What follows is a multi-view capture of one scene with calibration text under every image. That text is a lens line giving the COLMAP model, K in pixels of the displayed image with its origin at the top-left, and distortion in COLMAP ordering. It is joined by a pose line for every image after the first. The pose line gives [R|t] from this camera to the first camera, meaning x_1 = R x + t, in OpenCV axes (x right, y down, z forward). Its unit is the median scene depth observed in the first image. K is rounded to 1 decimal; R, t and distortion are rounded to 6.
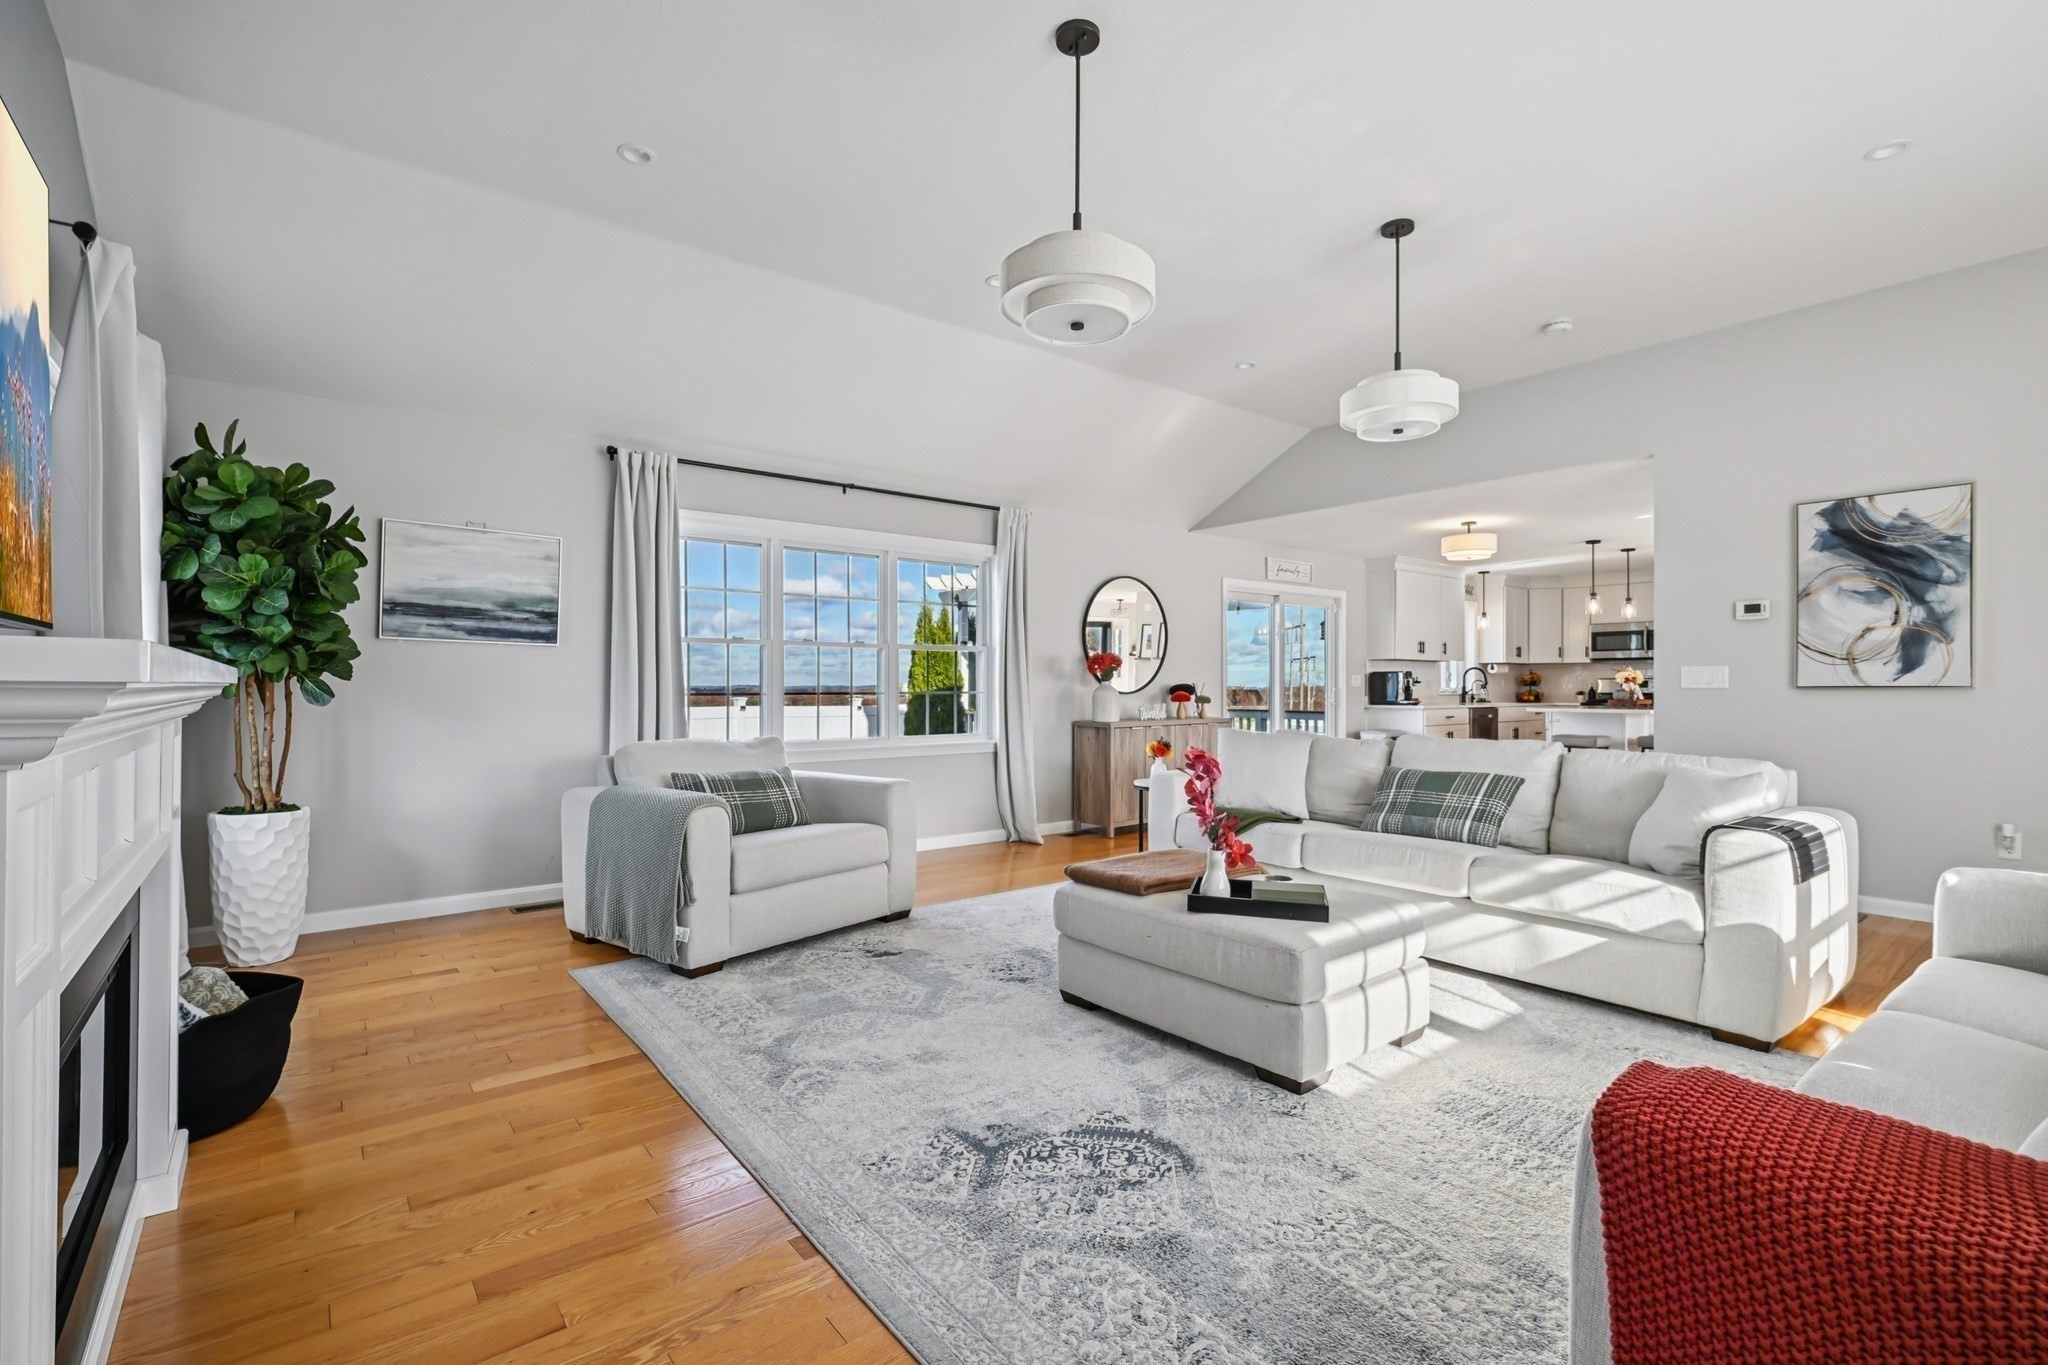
lens RADIAL K [[922.0, 0, 1019.4], [0, 922.0, 680.6], [0, 0, 1]] dist [-0.005402, -0.001739]
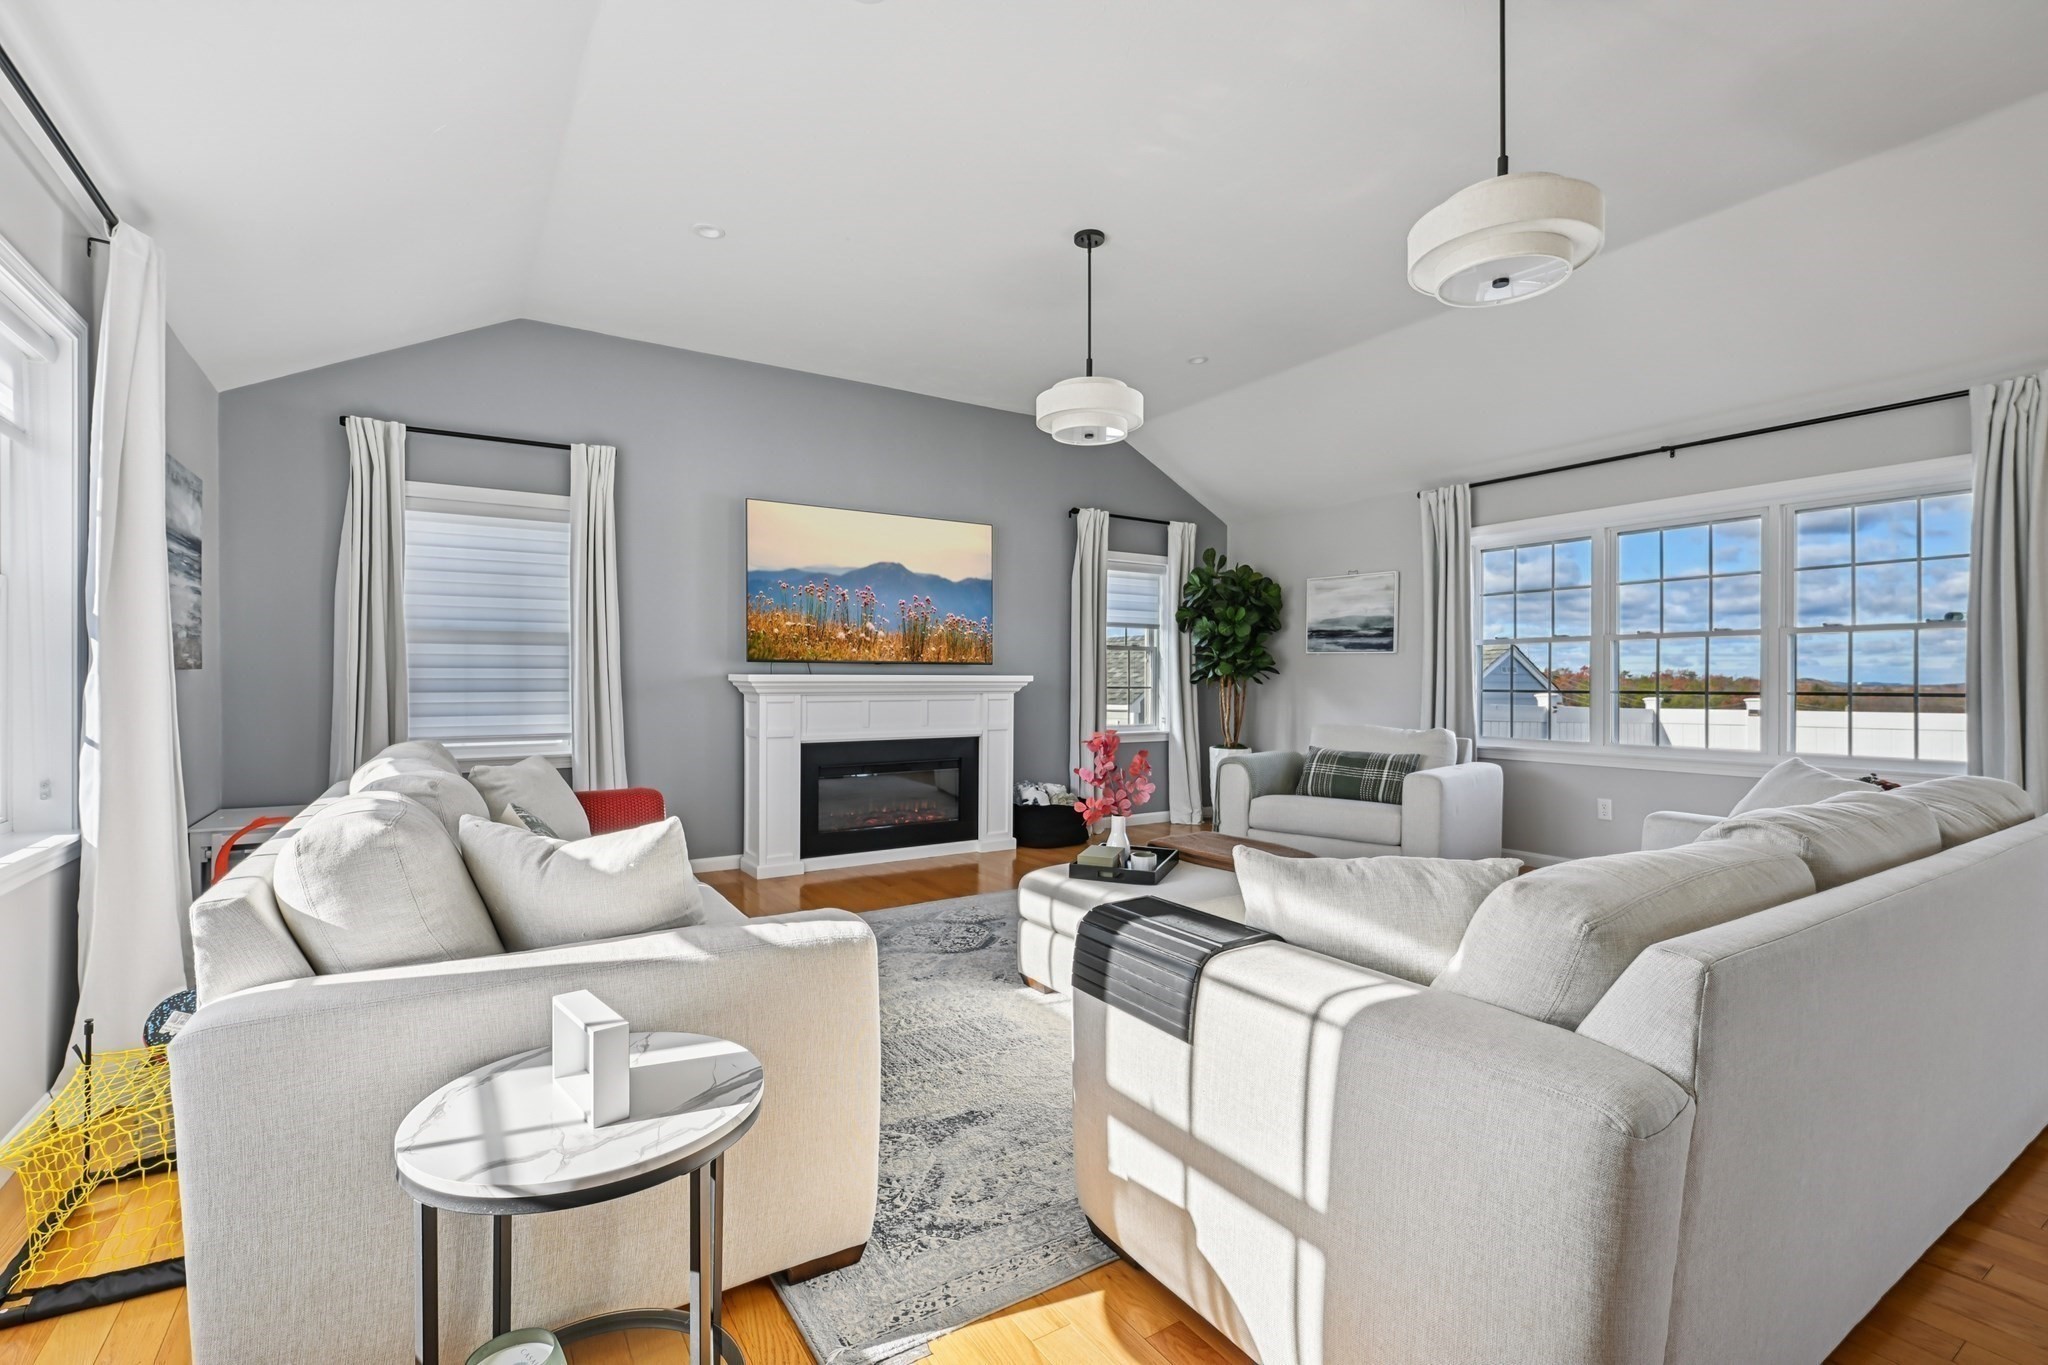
lens RADIAL K [[922.0, 0, 1019.1], [0, 922.0, 680.7], [0, 0, 1]] dist [-0.005402, -0.001739]
pose [[-0.105195, -0.001842, -0.994450, 0.911122], [0.001295, 0.999997, -0.001990, 0.004340], [0.994451, -0.001497, -0.105192, 0.625343]]
